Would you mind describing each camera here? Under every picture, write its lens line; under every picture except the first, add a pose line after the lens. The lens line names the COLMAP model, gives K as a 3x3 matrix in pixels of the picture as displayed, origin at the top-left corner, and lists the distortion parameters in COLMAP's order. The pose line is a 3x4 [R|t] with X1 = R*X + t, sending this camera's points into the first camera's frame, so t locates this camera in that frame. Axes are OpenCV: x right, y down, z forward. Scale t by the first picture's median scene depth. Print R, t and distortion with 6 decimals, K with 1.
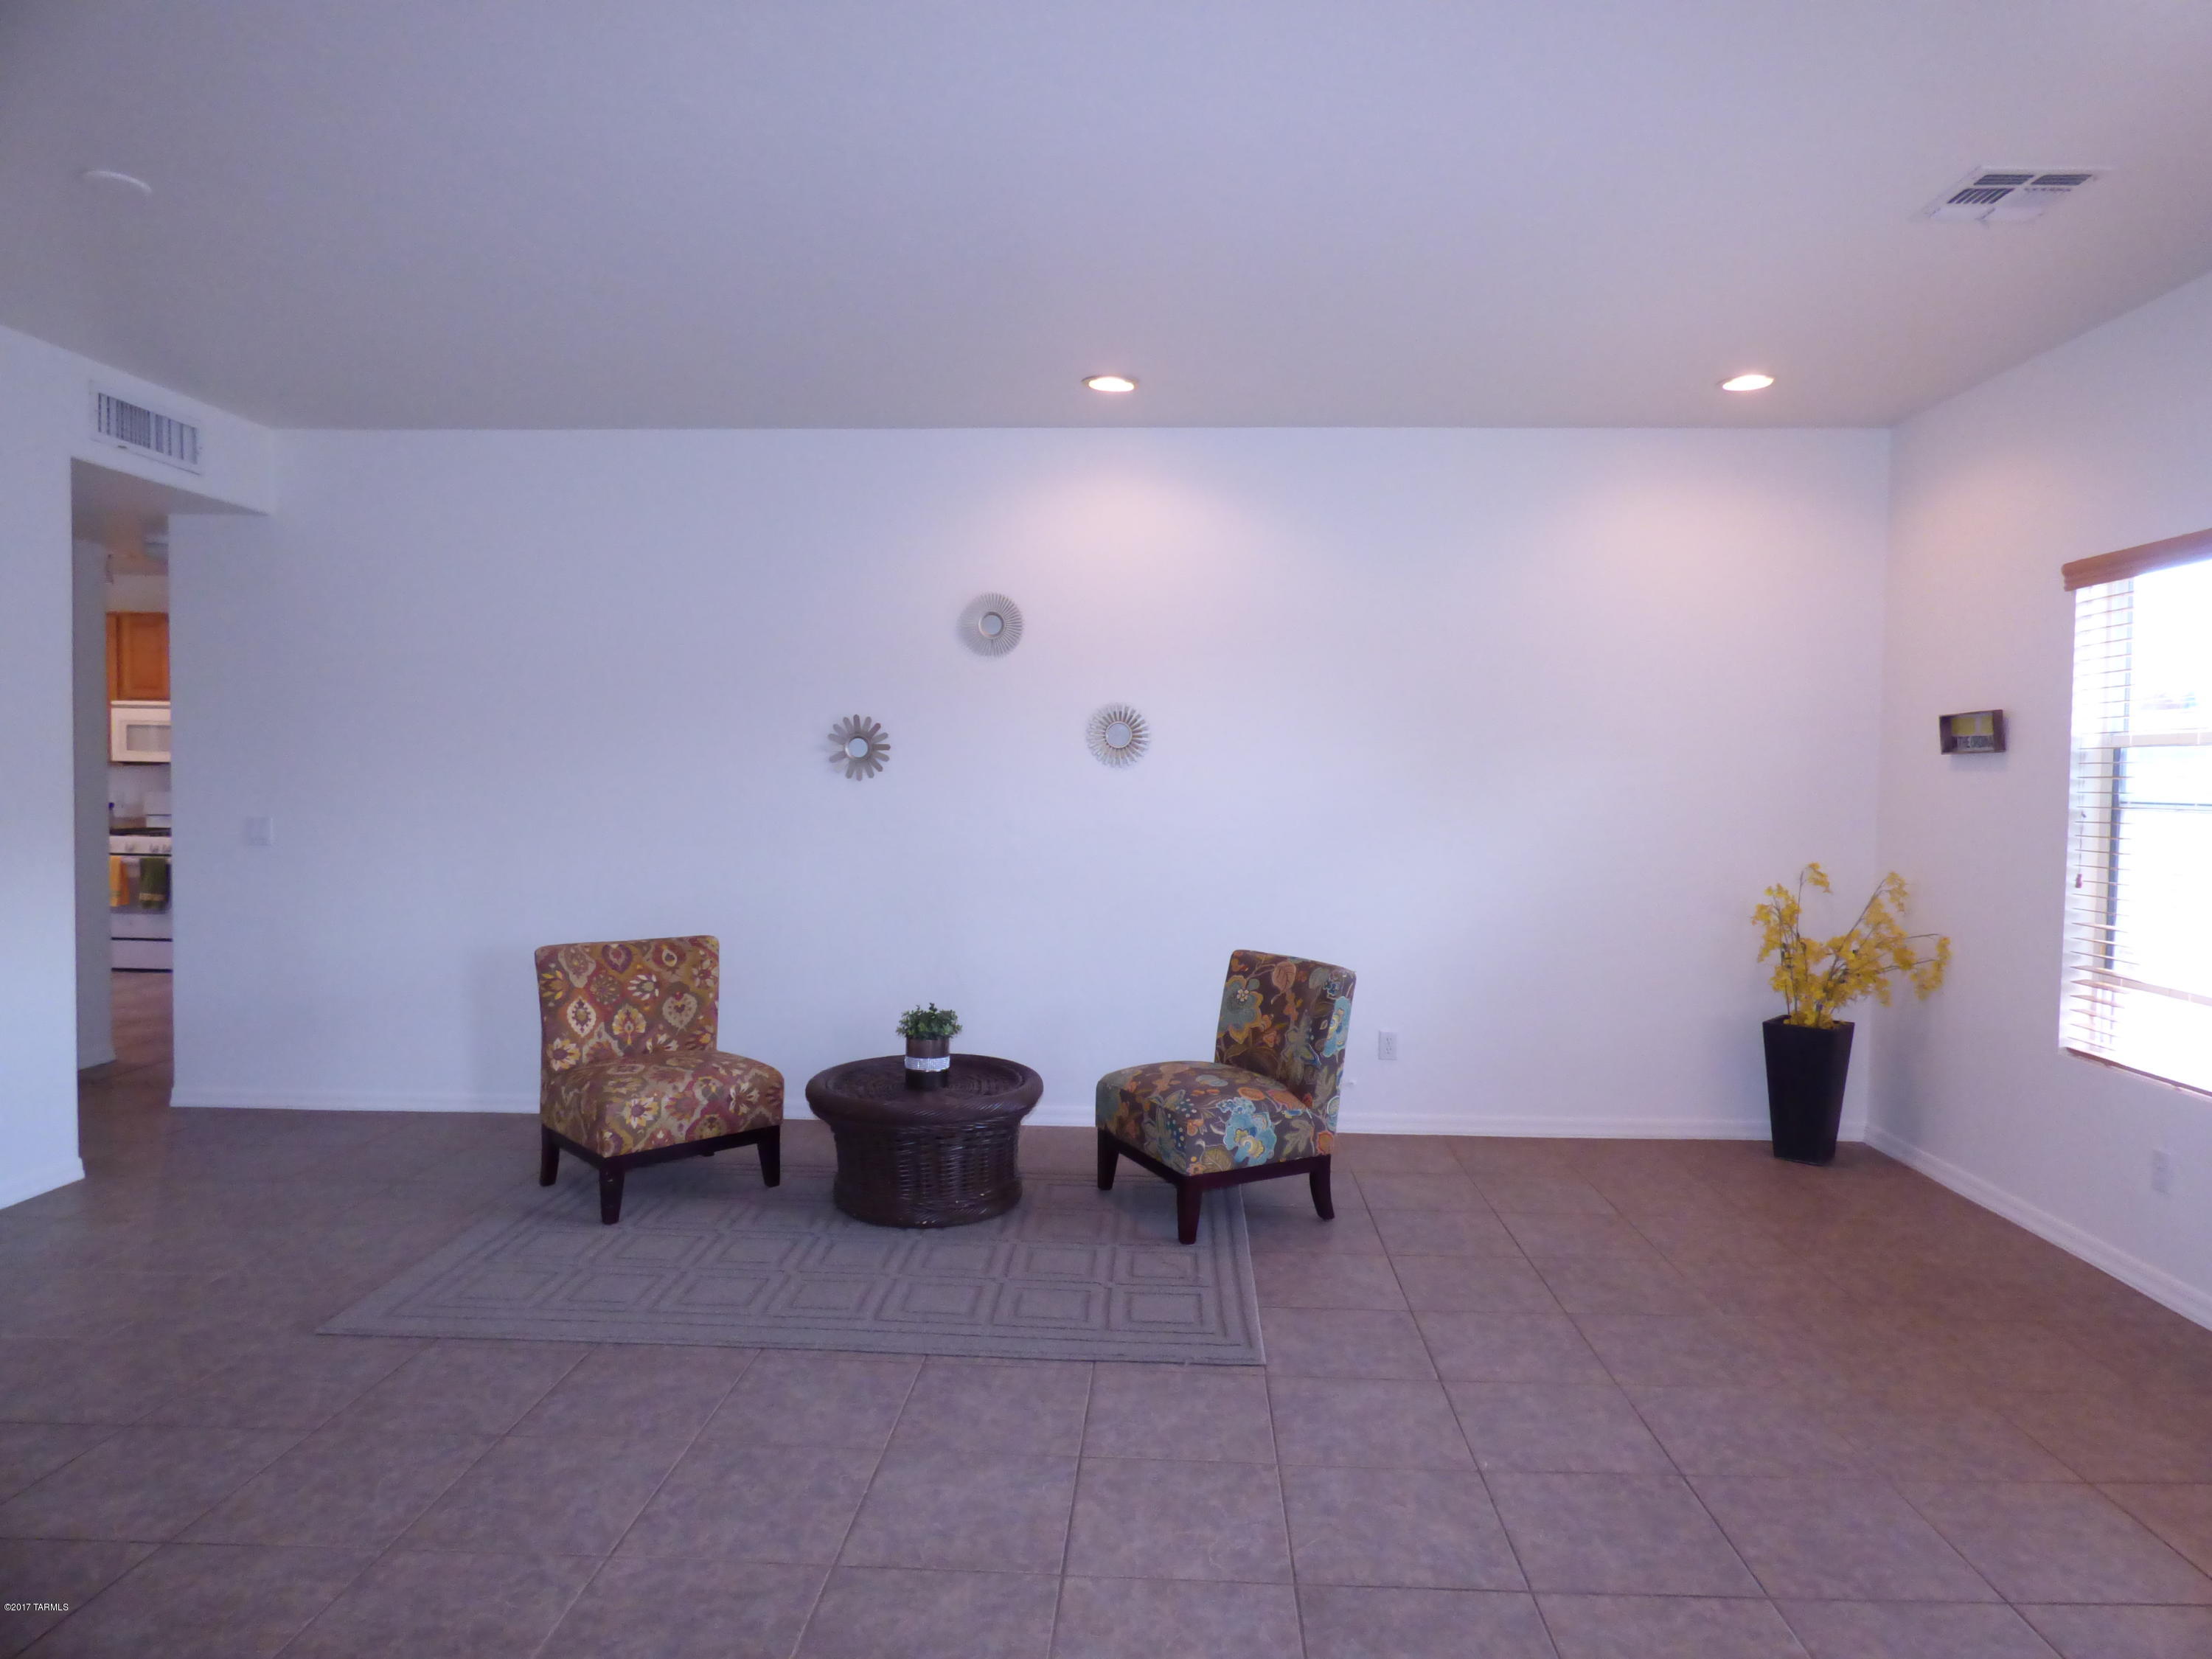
lens RADIAL K [[1305.4, 0, 1137.9], [0, 1305.4, 835.3], [0, 0, 1]] dist [-0.062200, 0.021697]
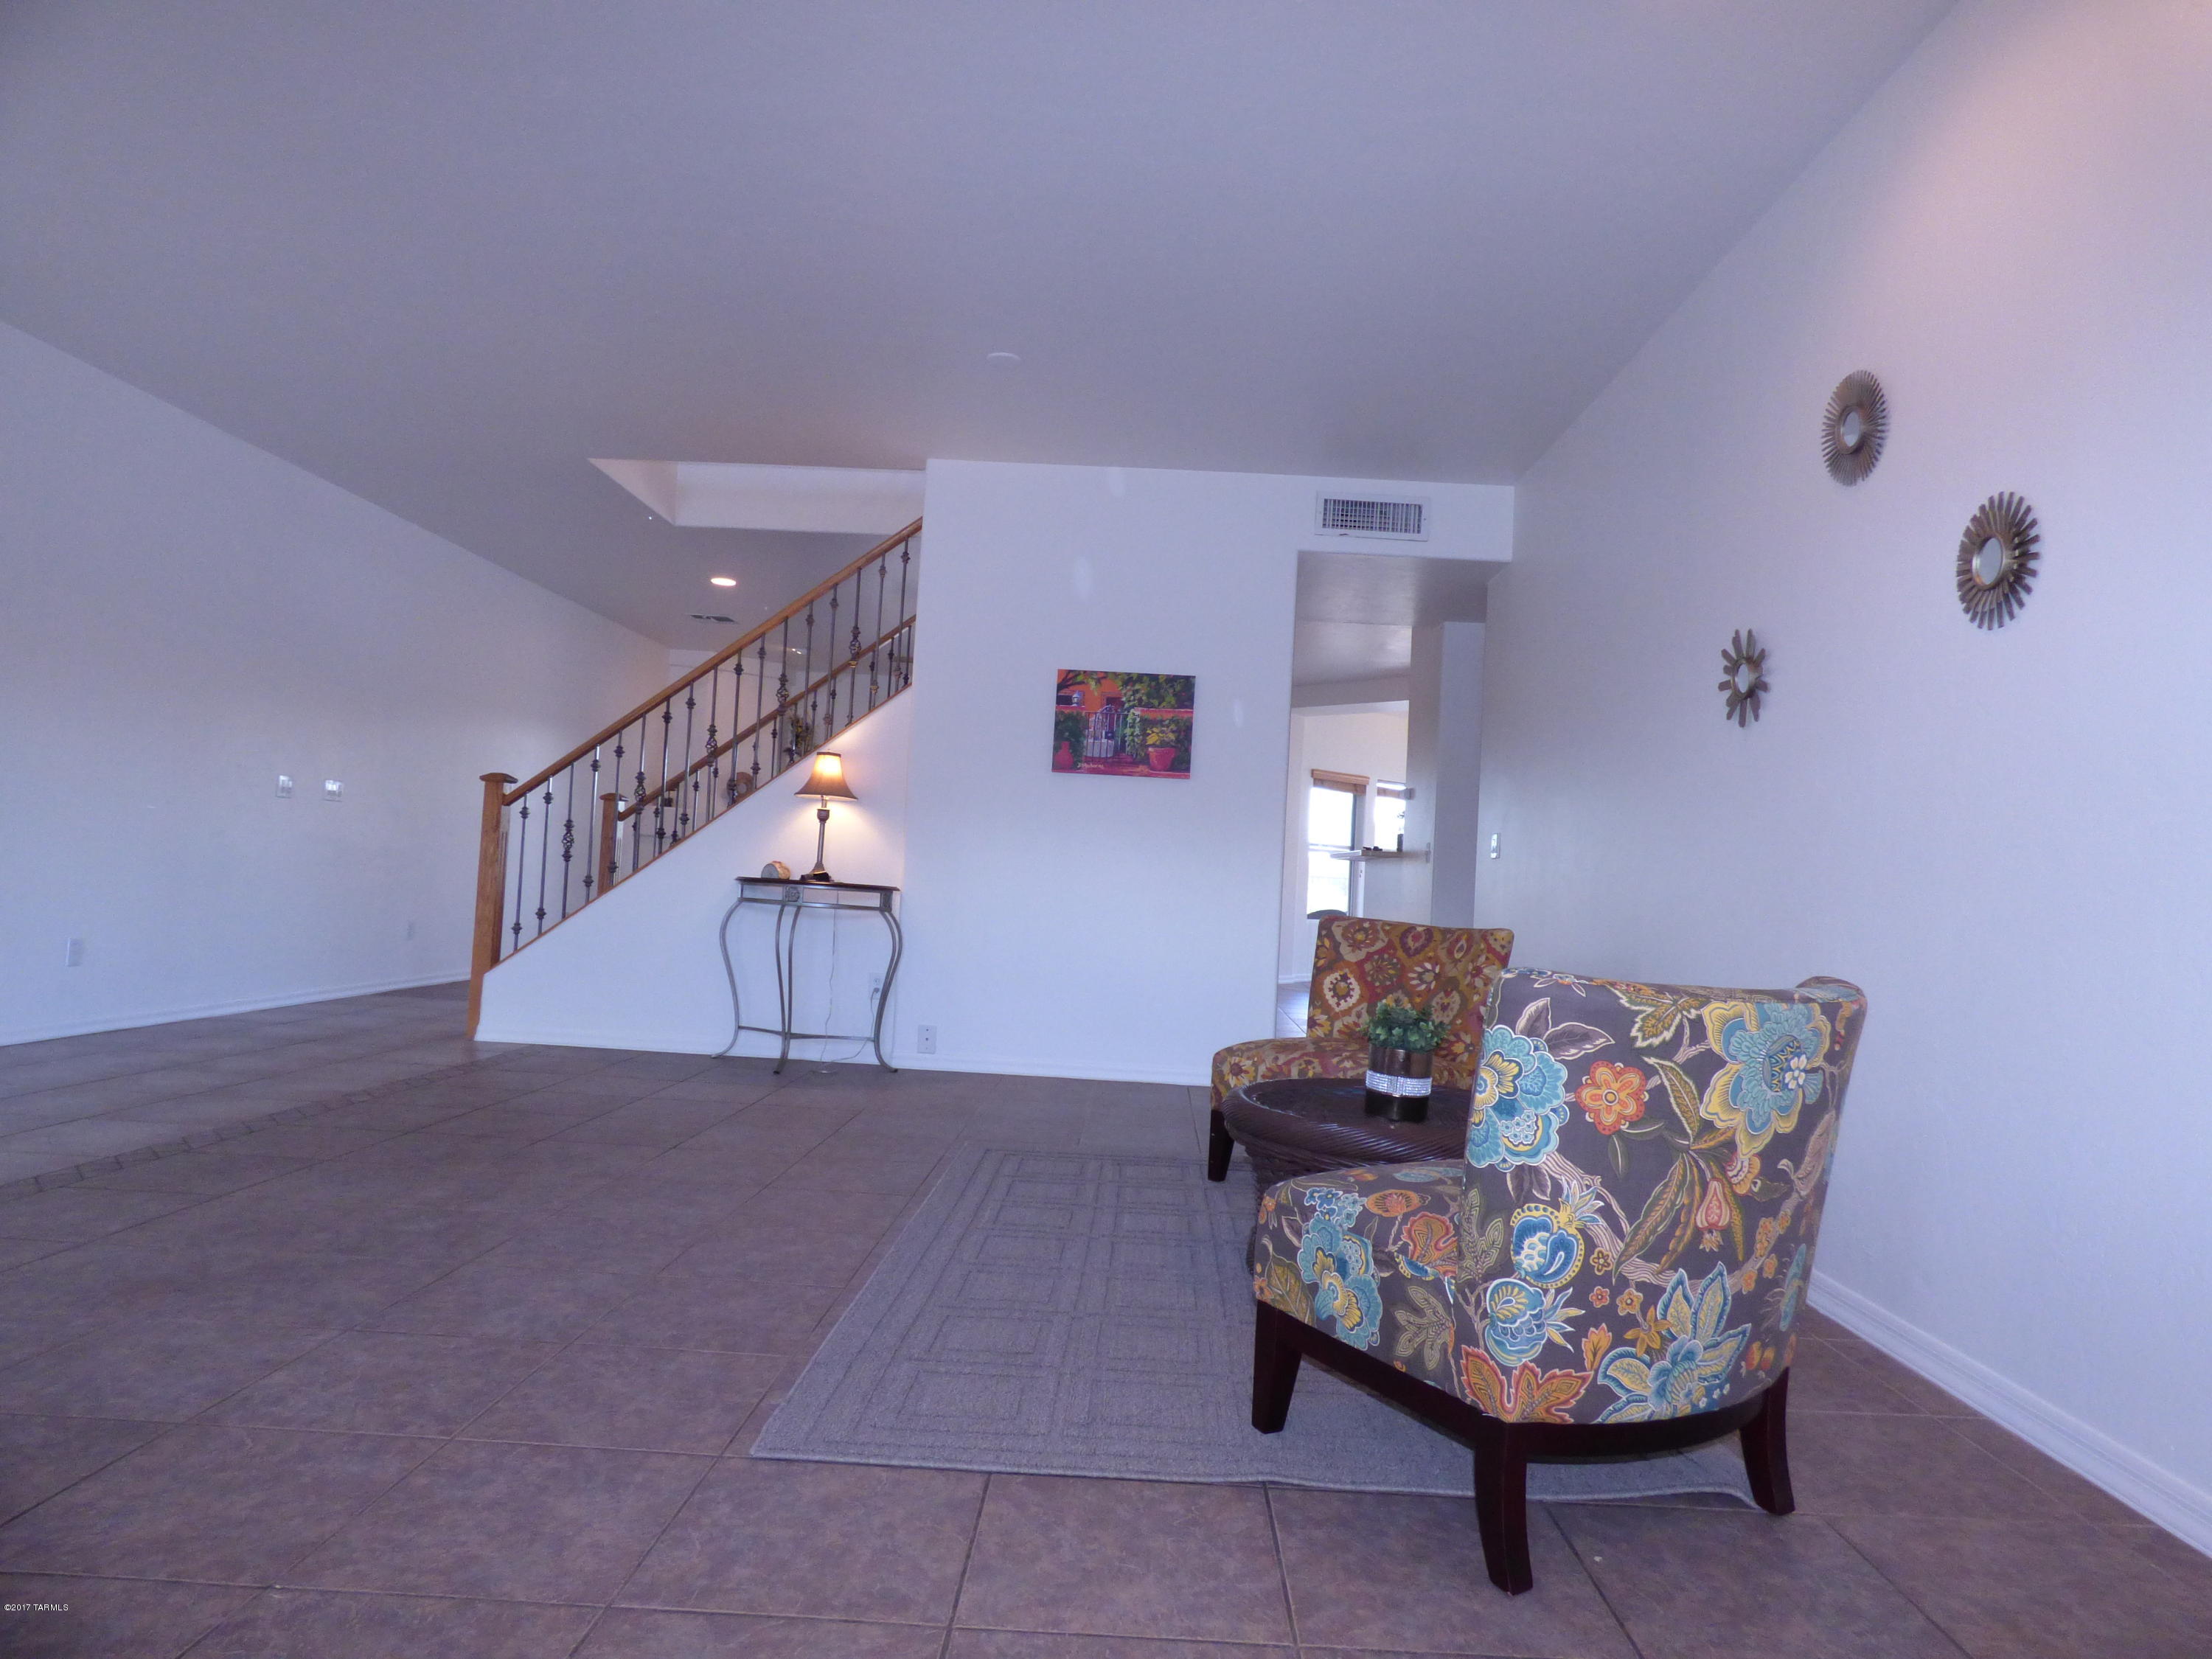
lens RADIAL K [[1305.4, 0, 1137.9], [0, 1305.4, 835.3], [0, 0, 1]] dist [-0.062200, 0.021697]
pose [[0.030735, -0.049100, -0.998321, 0.515876], [-0.098799, 0.993752, -0.051917, 0.090885], [0.994633, 0.100229, 0.025692, 0.807193]]
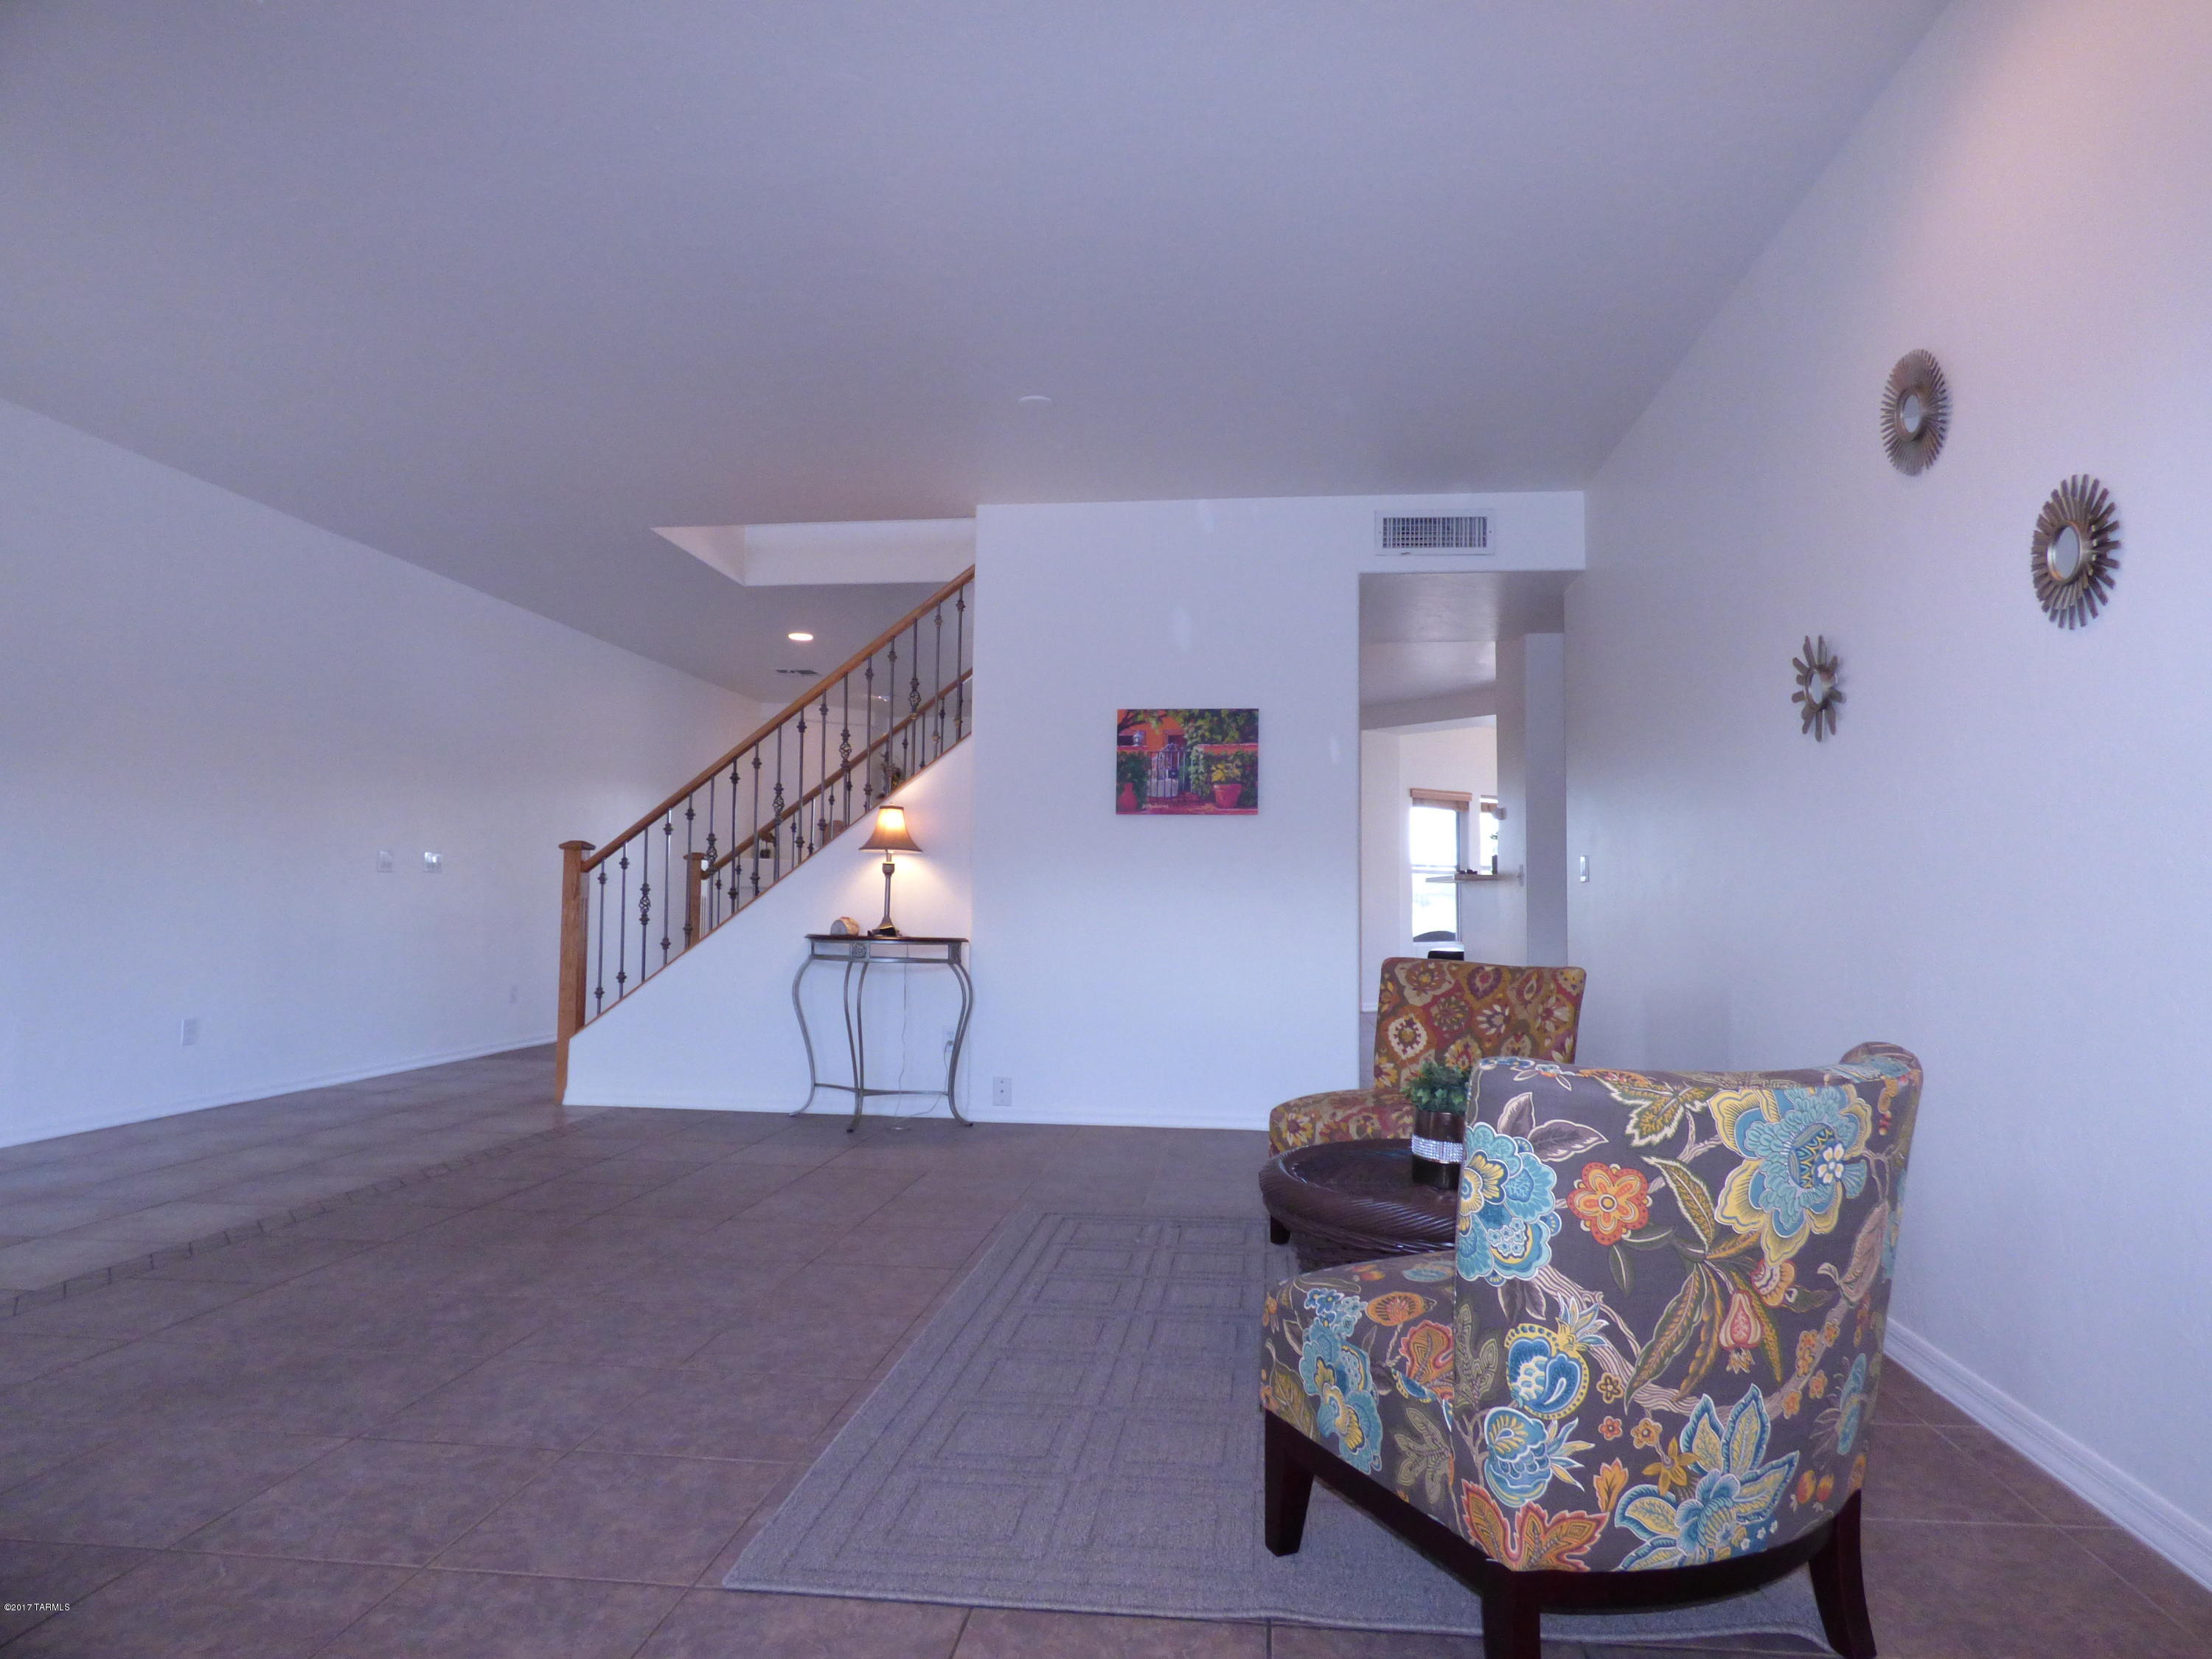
lens RADIAL K [[1307.8, 0, 1139.8], [0, 1307.8, 819.1], [0, 0, 1]] dist [-0.062737, 0.023170]
pose [[-0.060074, -0.079078, -0.995057, 0.486807], [-0.057453, 0.995478, -0.075643, 0.068422], [0.996539, 0.052624, -0.064346, 0.855654]]
